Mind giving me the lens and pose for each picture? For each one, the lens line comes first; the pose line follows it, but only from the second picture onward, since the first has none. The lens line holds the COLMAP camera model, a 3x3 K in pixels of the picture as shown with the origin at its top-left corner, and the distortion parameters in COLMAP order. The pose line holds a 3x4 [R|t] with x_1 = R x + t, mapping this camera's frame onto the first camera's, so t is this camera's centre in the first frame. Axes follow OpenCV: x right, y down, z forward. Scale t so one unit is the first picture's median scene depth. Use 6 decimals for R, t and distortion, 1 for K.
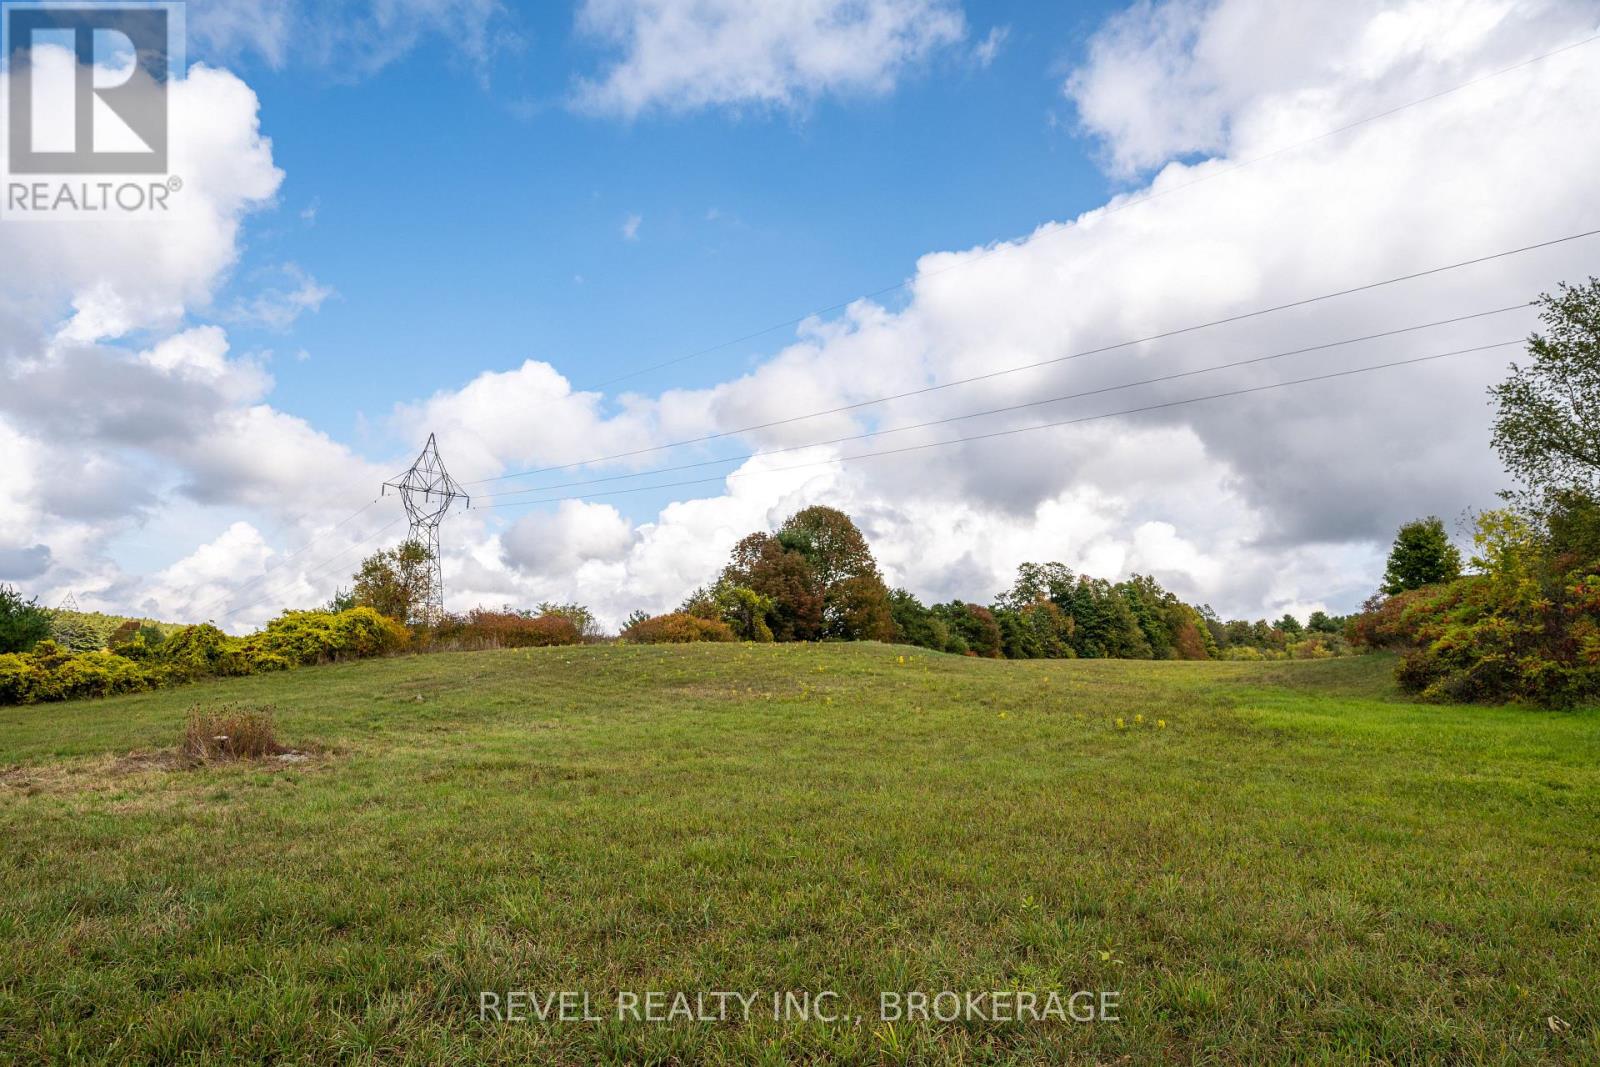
lens RADIAL K [[935.0, 0, 792.0], [0, 935.0, 539.5], [0, 0, 1]] dist [-0.008292, -0.000678]
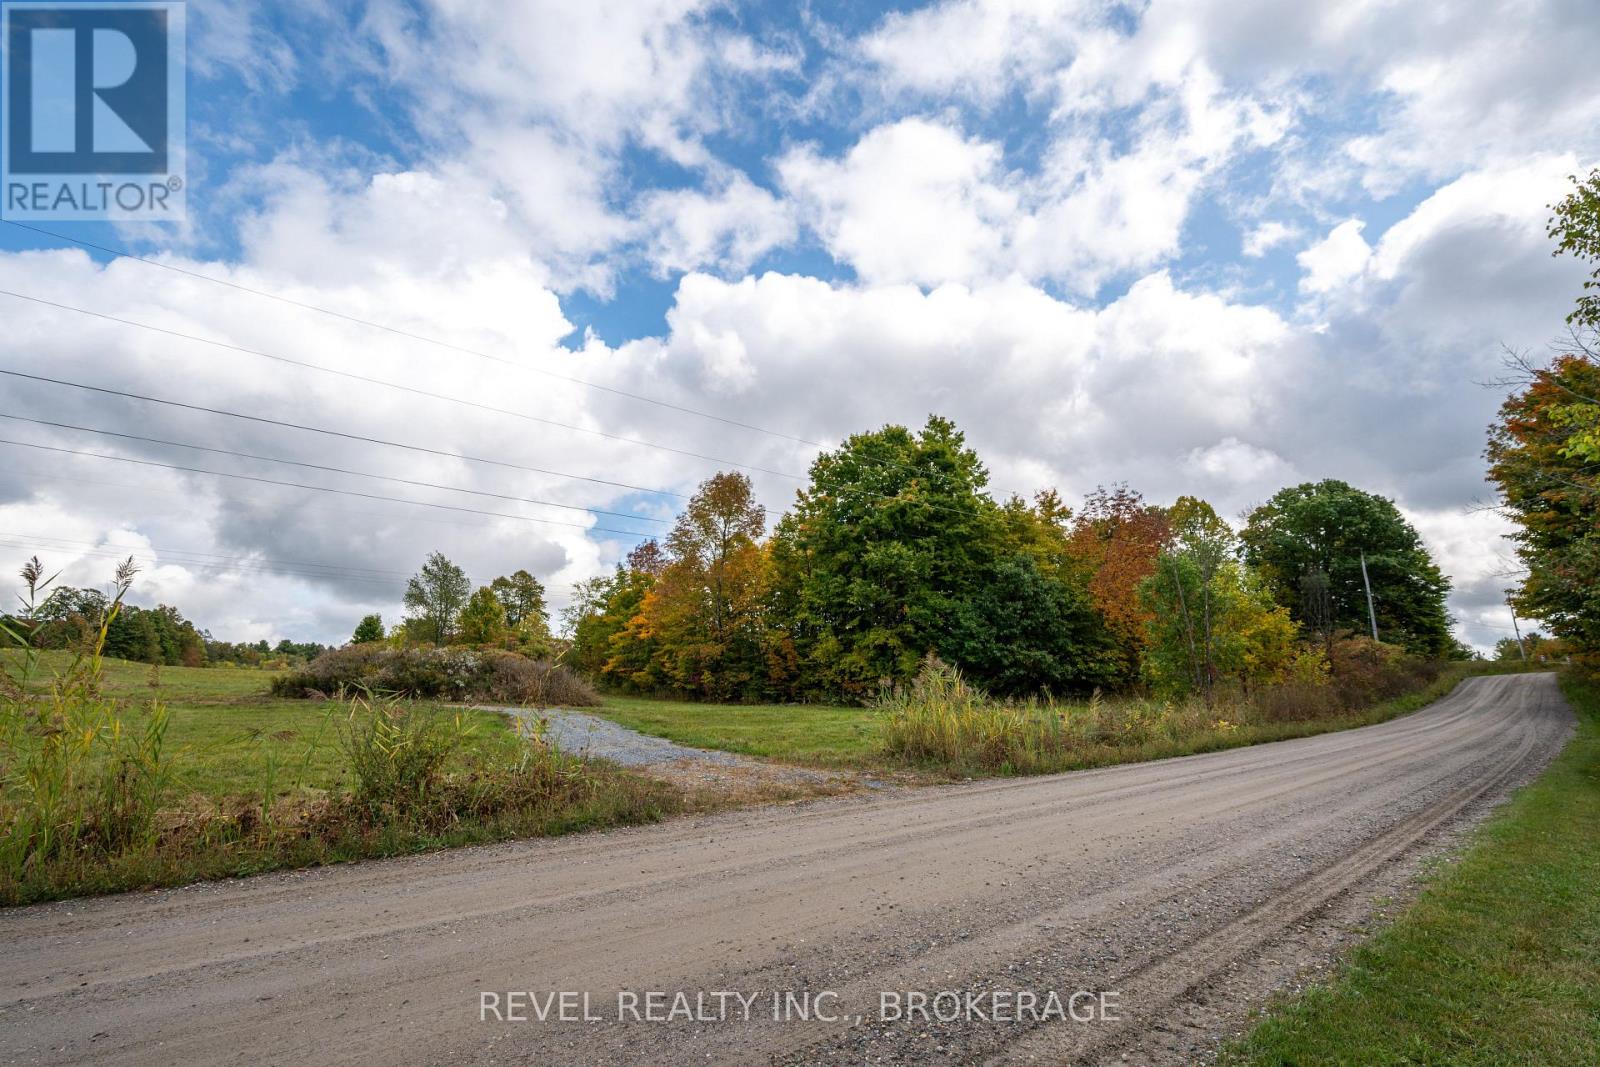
lens RADIAL K [[681.2, 0, 800.6], [0, 681.2, 536.6], [0, 0, 1]] dist [-0.012600, 0.000752]
pose [[0.383772, 0.208246, 0.899640, -0.216449], [-0.140350, 0.976075, -0.166068, -0.032736], [-0.912700, -0.062533, 0.403817, -0.293734]]
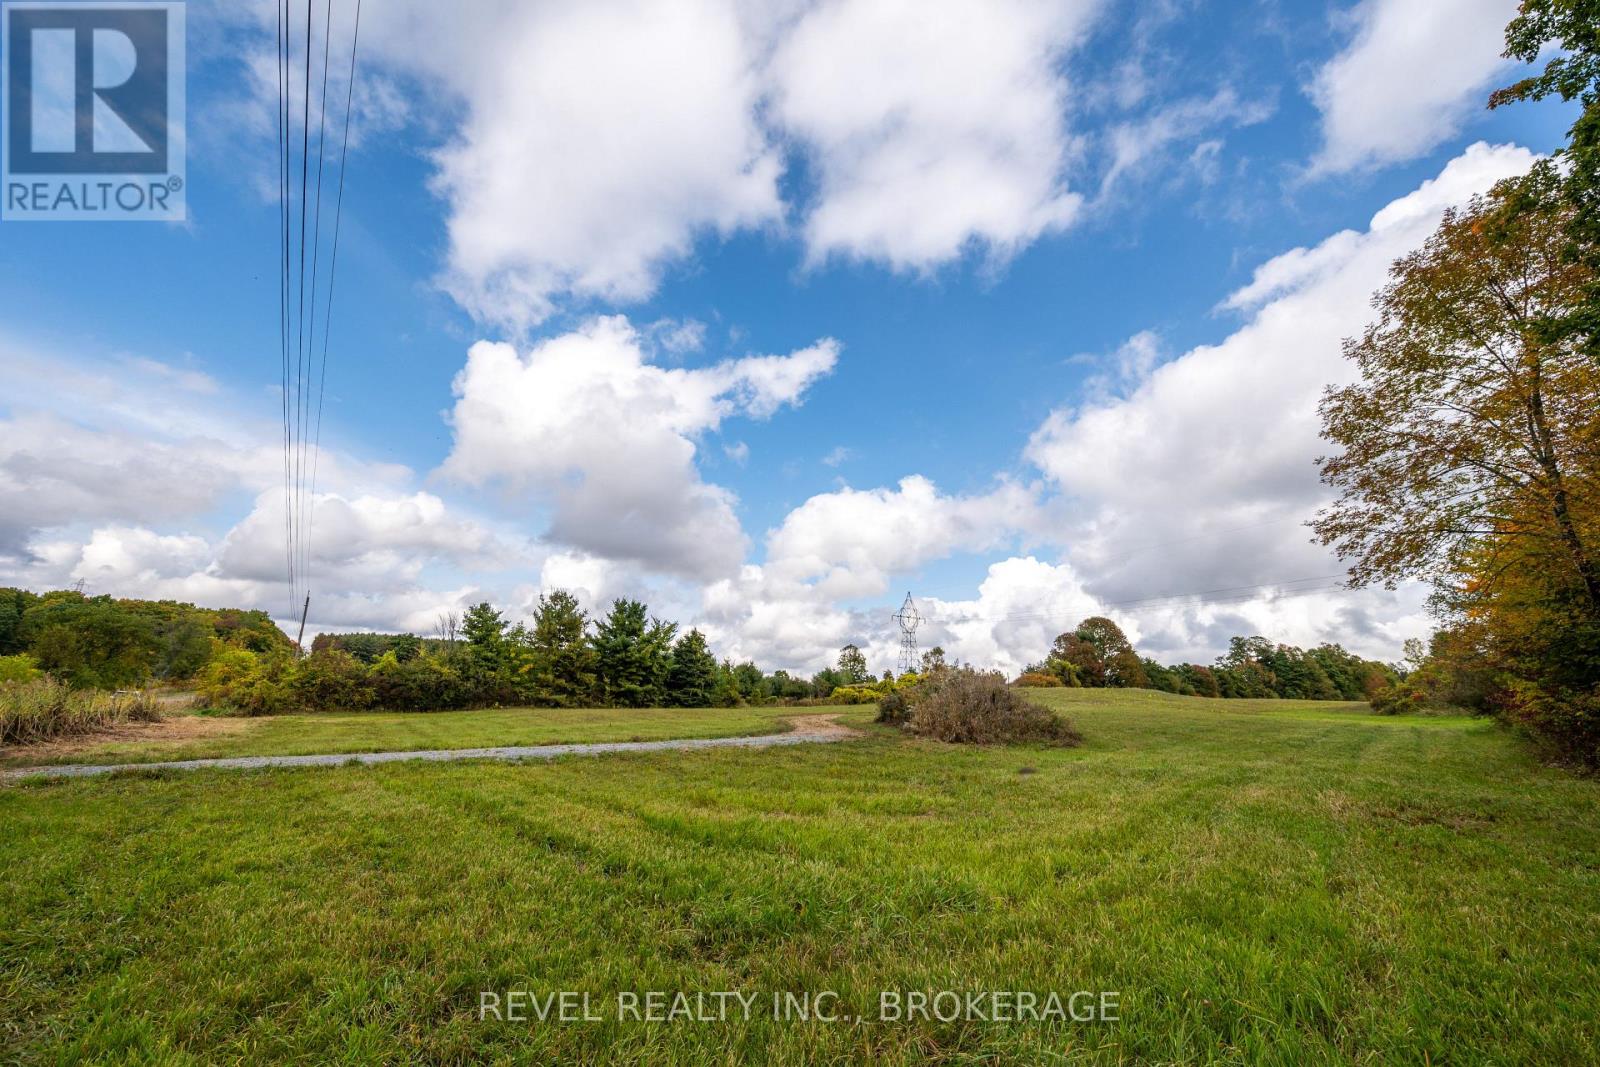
lens RADIAL K [[617.2, 0, 801.0], [0, 617.2, 538.9], [0, 0, 1]] dist [-0.004707, -0.000747]
pose [[0.924657, -0.075730, -0.373195, -0.031288], [0.030166, 0.991513, -0.126460, -0.033365], [0.379604, 0.105674, 0.919094, -0.281475]]
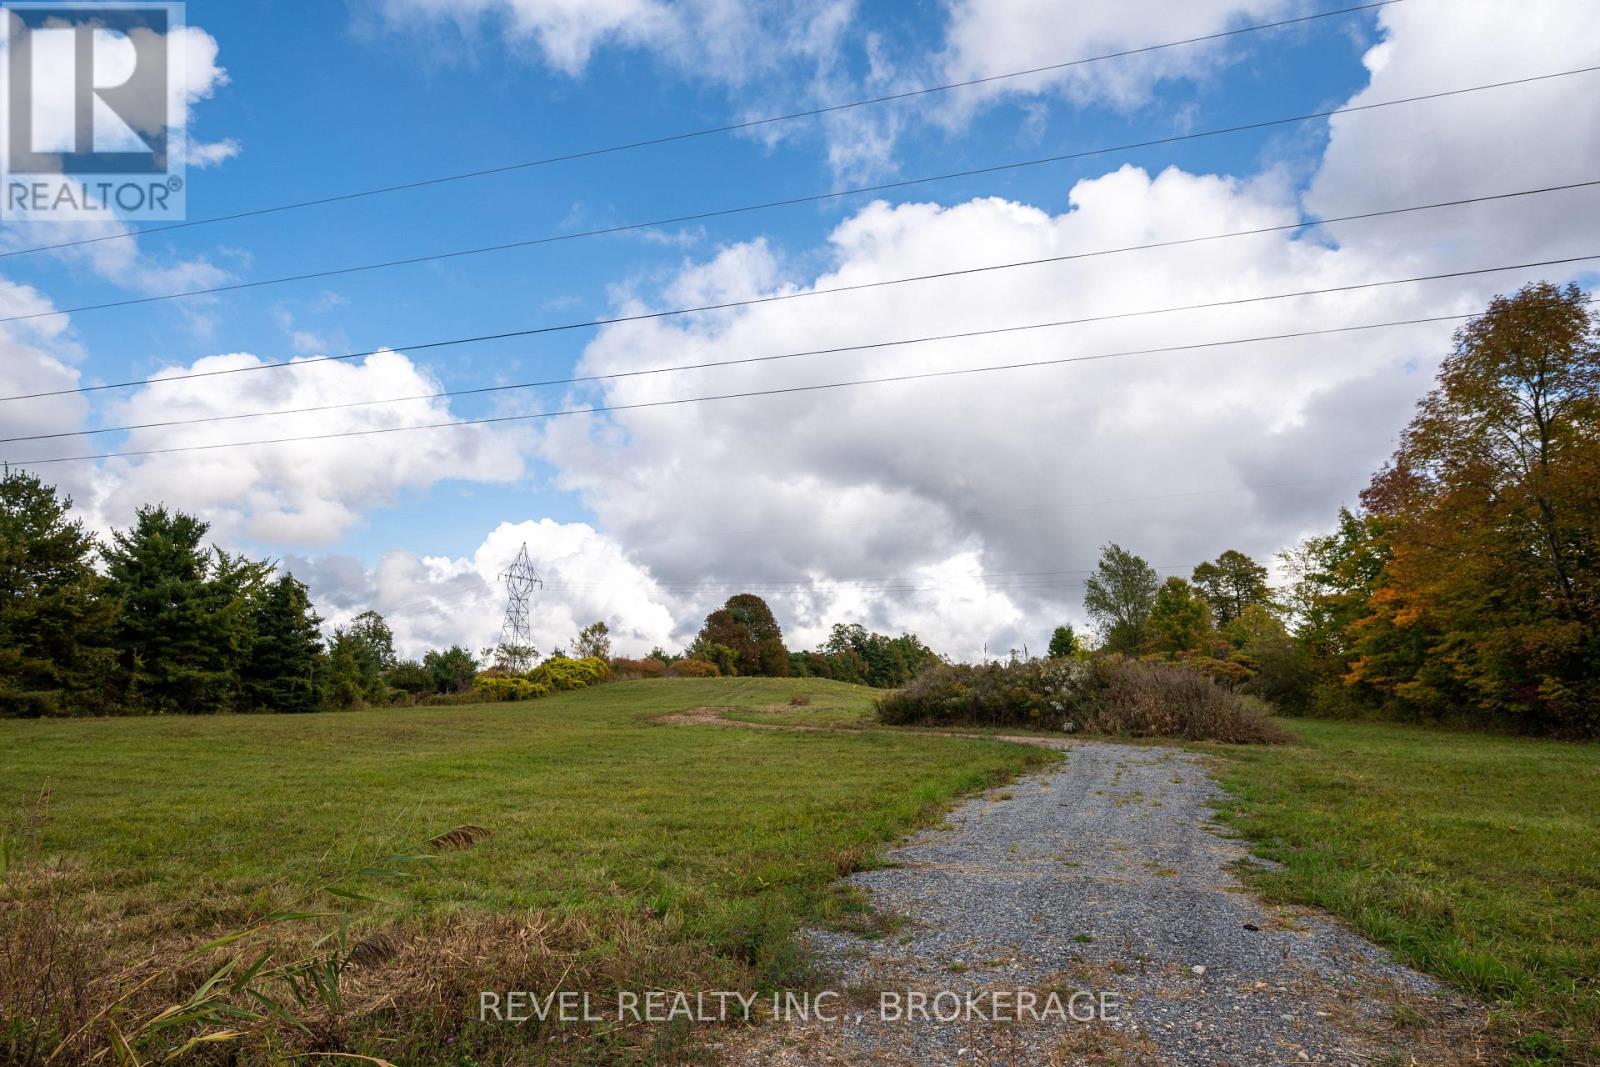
lens RADIAL K [[824.4, 0, 797.5], [0, 824.4, 531.4], [0, 0, 1]] dist [-0.004652, -0.001886]
pose [[0.966152, 0.060525, 0.250774, -0.162016], [-0.044660, 0.996652, -0.068483, -0.031281], [-0.254079, 0.054965, 0.965620, -0.275571]]
